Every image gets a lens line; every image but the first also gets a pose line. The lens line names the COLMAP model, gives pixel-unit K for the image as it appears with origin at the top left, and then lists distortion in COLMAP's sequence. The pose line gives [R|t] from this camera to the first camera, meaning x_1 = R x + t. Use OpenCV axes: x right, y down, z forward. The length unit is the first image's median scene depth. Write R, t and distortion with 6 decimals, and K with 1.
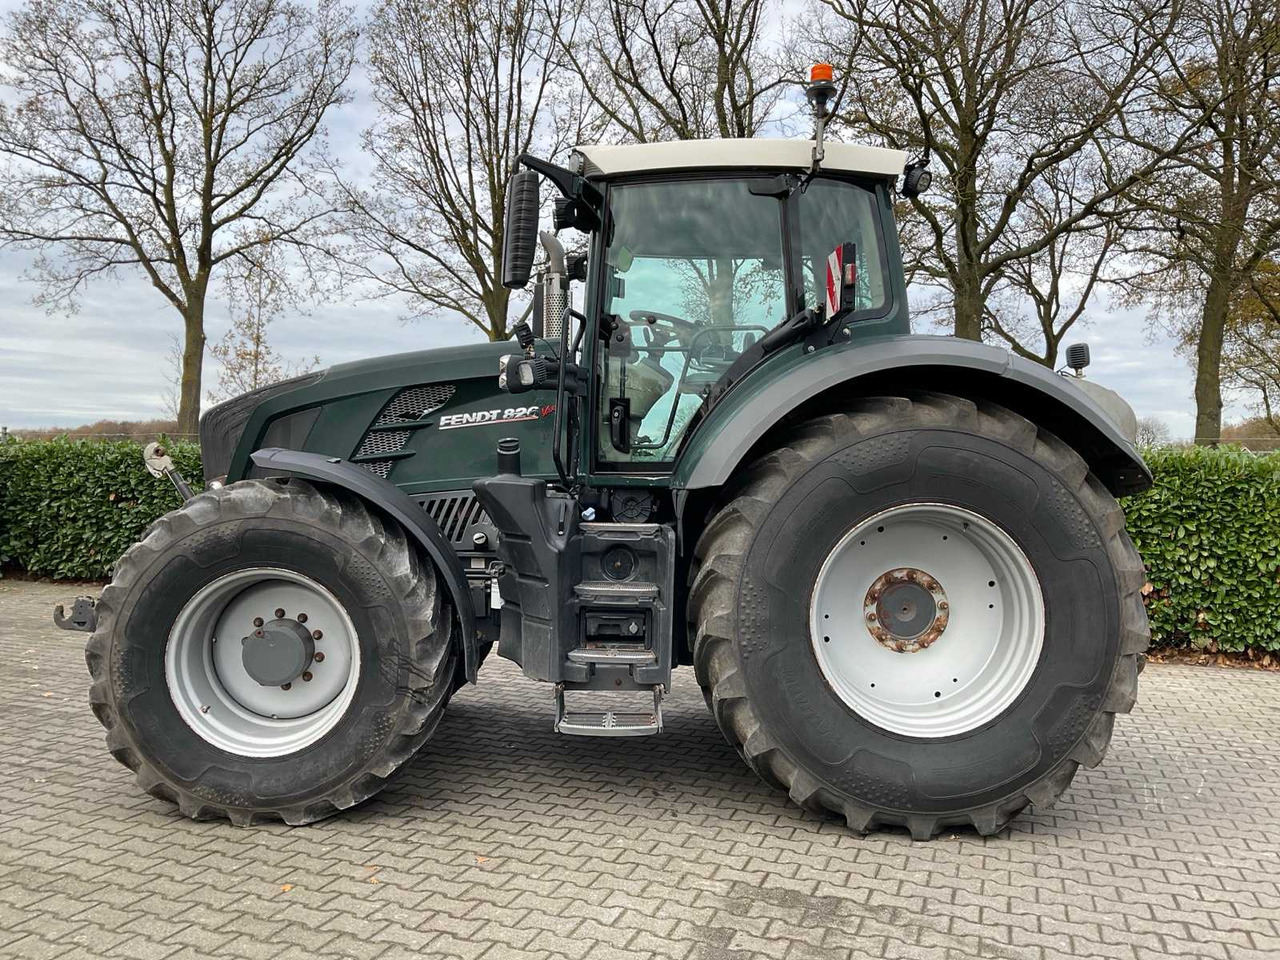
lens RADIAL K [[1049.9, 0, 635.5], [0, 1049.9, 471.3], [0, 0, 1]] dist [0.099793, -0.204169]
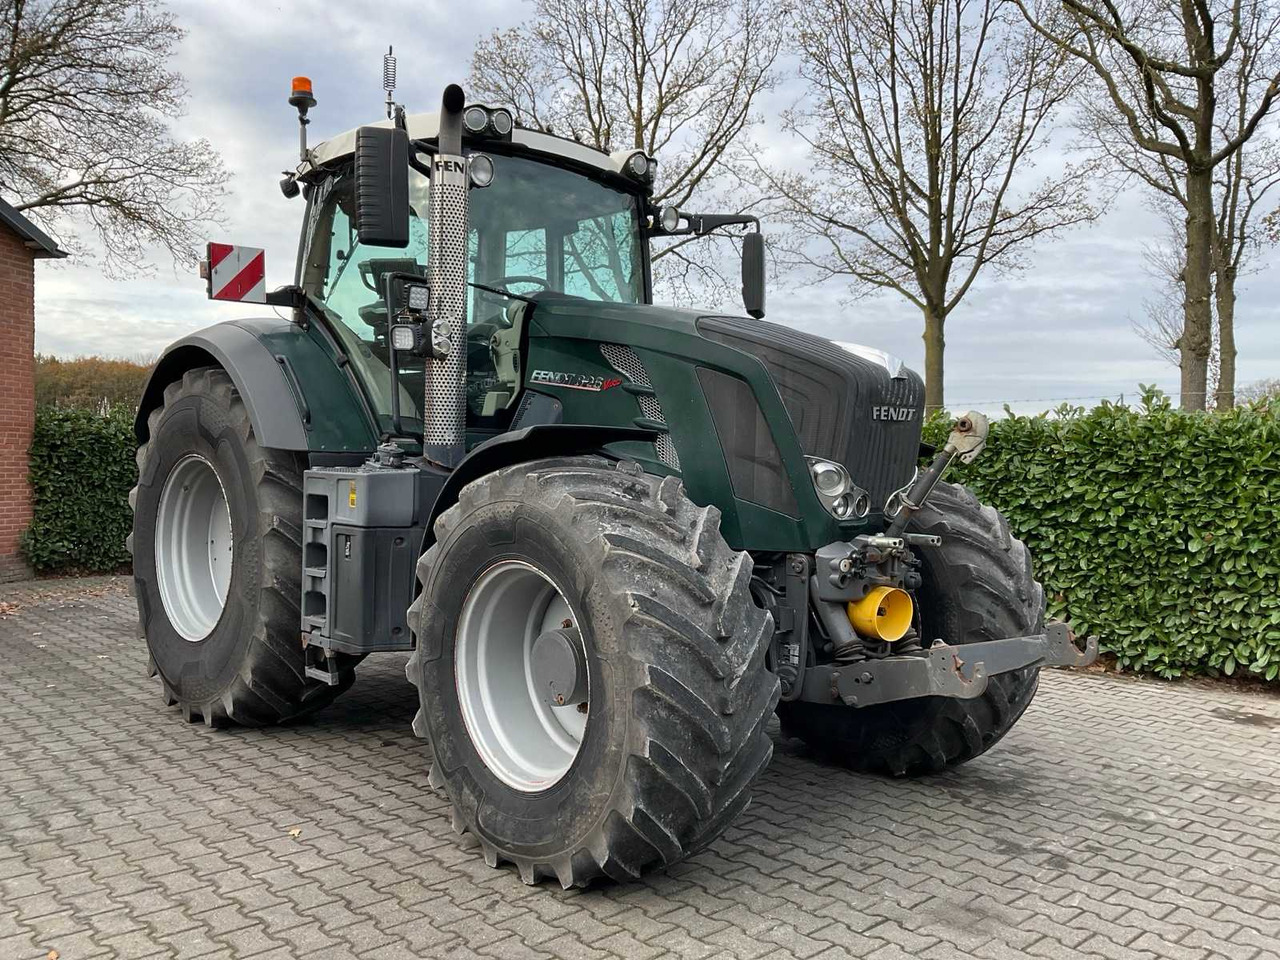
lens RADIAL K [[1054.8, 0, 634.2], [0, 1054.8, 486.9], [0, 0, 1]] dist [0.030089, -0.064325]
pose [[0.883621, -0.003400, -0.468191, 0.468436], [0.012708, 0.999779, 0.016723, 0.029124], [0.468030, -0.020726, 0.883469, 0.501251]]
